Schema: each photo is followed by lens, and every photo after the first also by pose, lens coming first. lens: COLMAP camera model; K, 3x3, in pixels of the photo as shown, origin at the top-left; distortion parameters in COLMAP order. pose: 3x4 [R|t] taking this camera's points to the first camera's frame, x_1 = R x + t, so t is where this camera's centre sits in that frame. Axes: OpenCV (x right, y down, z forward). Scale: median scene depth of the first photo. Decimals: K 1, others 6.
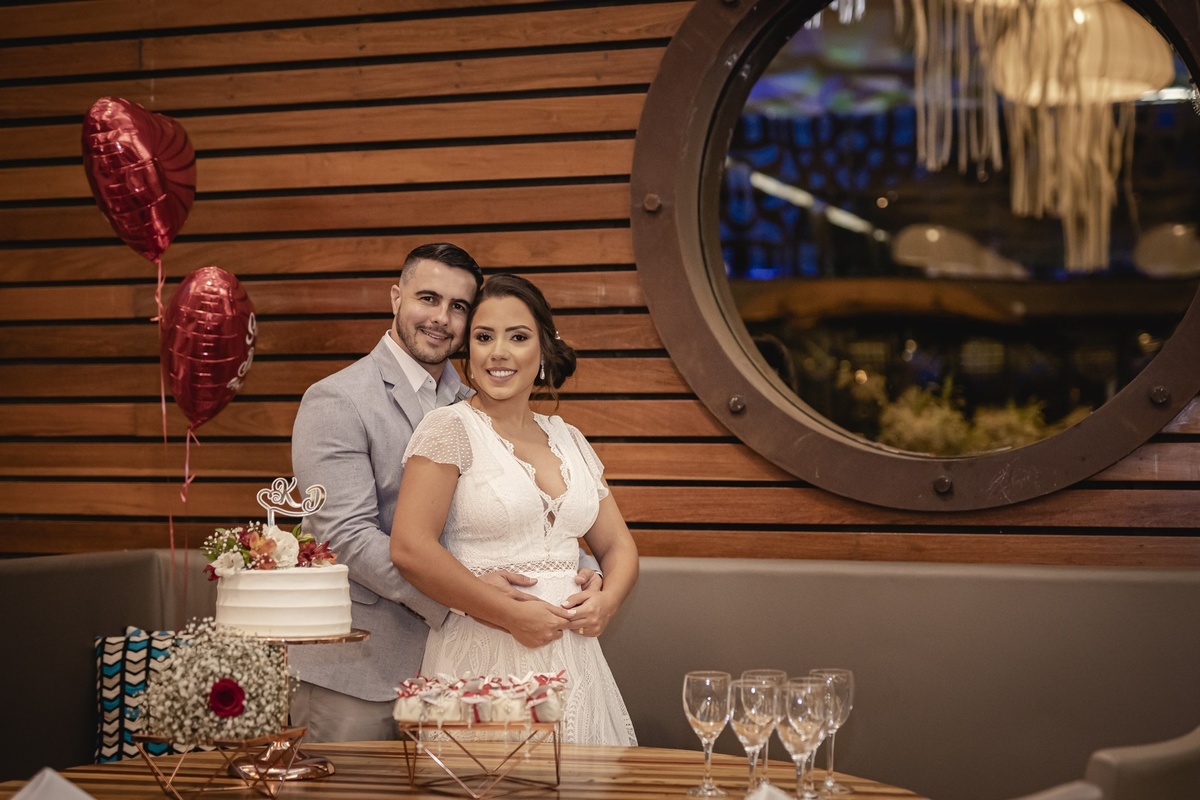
lens RADIAL K [[2051.9, 0, 635.7], [0, 2051.9, 427.5], [0, 0, 1]] dist [0.053444, -0.020407]
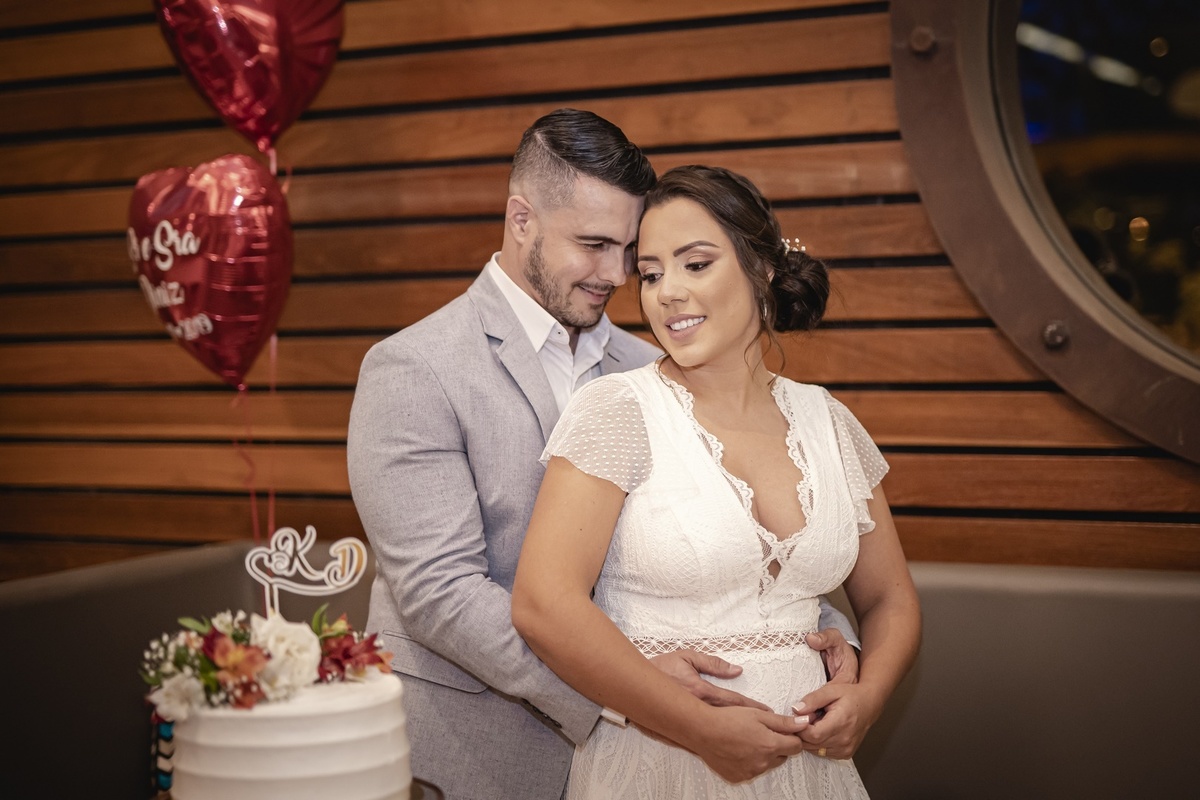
lens RADIAL K [[1898.0, 0, 680.8], [0, 1898.0, 364.7], [0, 0, 1]] dist [0.009171, -0.016636]
pose [[0.992813, -0.019553, -0.118064, 0.000626], [0.024738, 0.998785, 0.042610, -0.031407], [0.117088, -0.045224, 0.992091, 0.368764]]
